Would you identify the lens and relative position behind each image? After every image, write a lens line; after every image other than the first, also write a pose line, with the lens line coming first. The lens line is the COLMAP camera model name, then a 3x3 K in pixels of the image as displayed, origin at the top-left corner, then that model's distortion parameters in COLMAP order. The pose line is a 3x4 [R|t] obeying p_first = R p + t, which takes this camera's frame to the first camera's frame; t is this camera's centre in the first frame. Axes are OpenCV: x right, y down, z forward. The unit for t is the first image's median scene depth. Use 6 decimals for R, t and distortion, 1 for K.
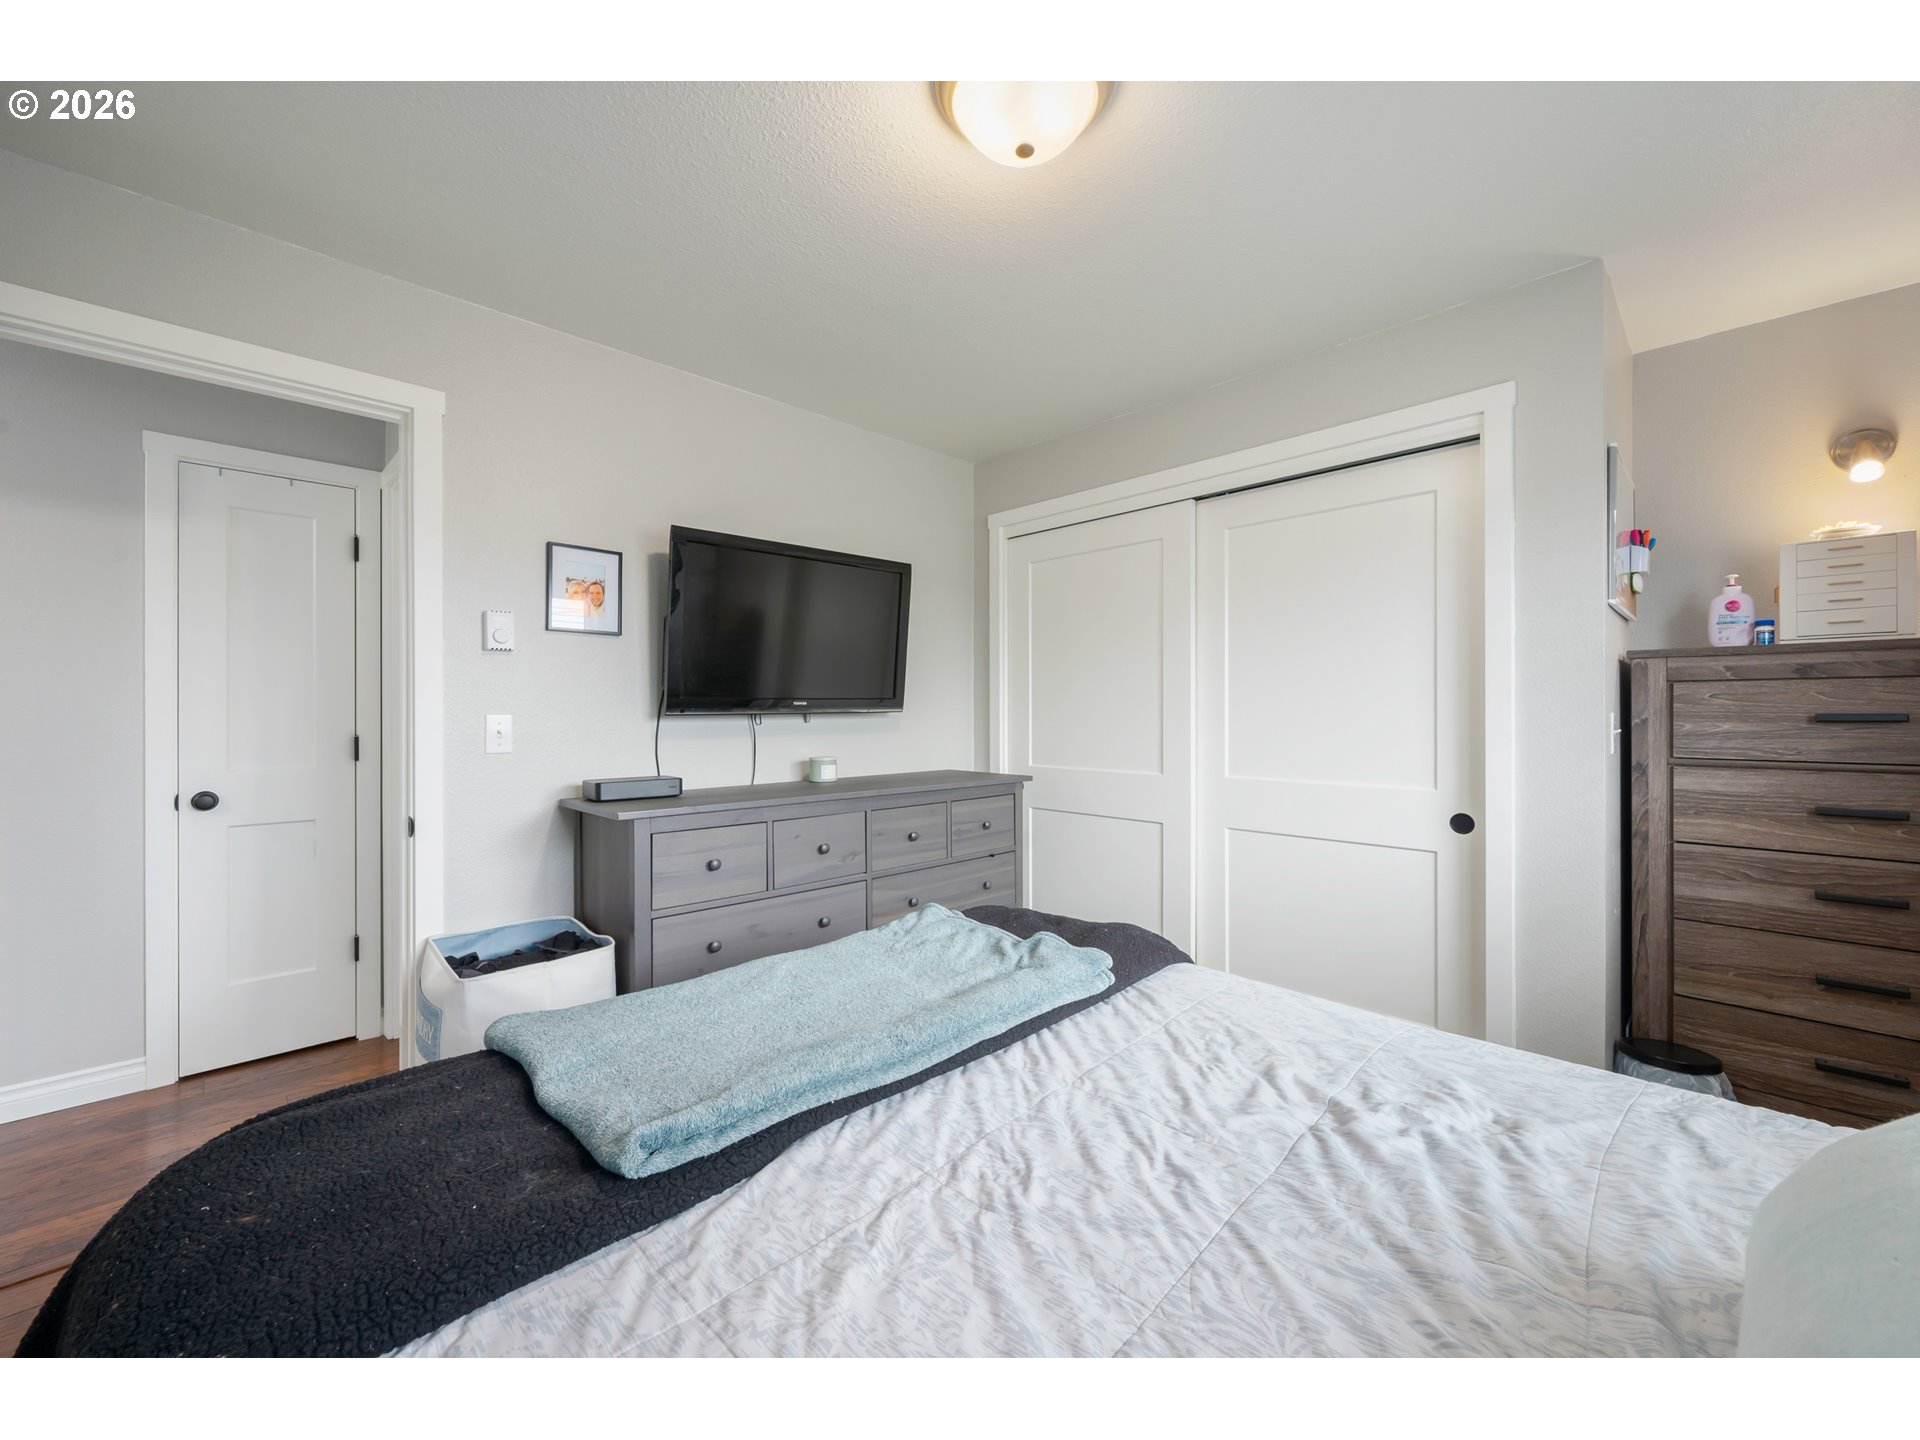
lens RADIAL K [[772.1, 0, 967.6], [0, 772.1, 705.4], [0, 0, 1]] dist [-0.001150, 0.000012]
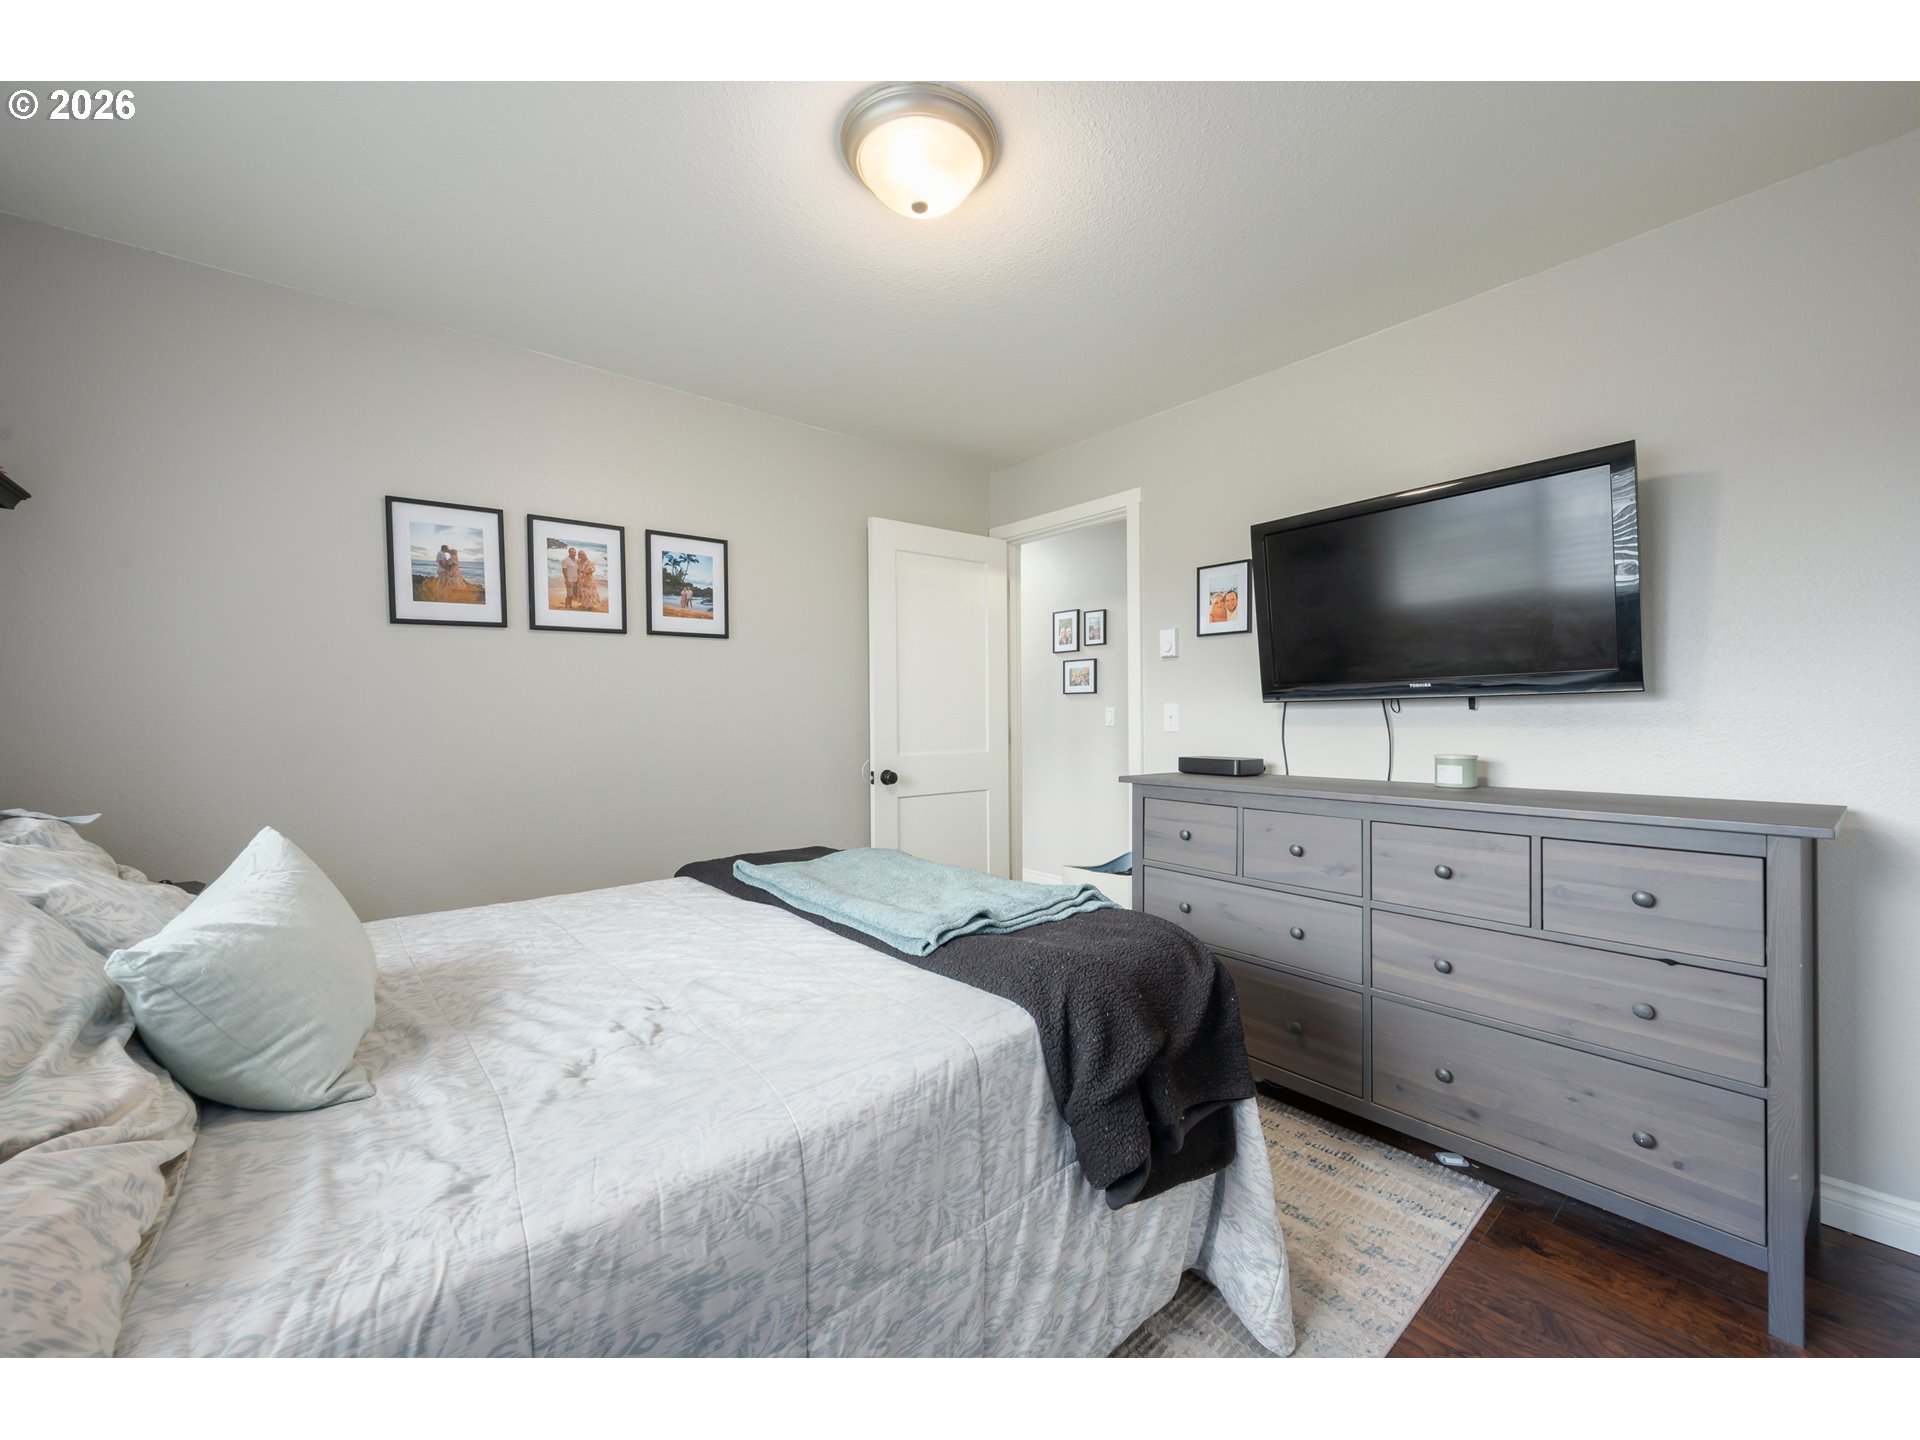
lens RADIAL K [[772.1, 0, 967.6], [0, 772.1, 705.4], [0, 0, 1]] dist [-0.001150, 0.000012]
pose [[-0.091760, -0.004570, -0.995771, 0.753441], [0.014707, 0.999874, -0.005944, 0.017877], [0.995673, -0.015190, -0.091681, 0.718831]]
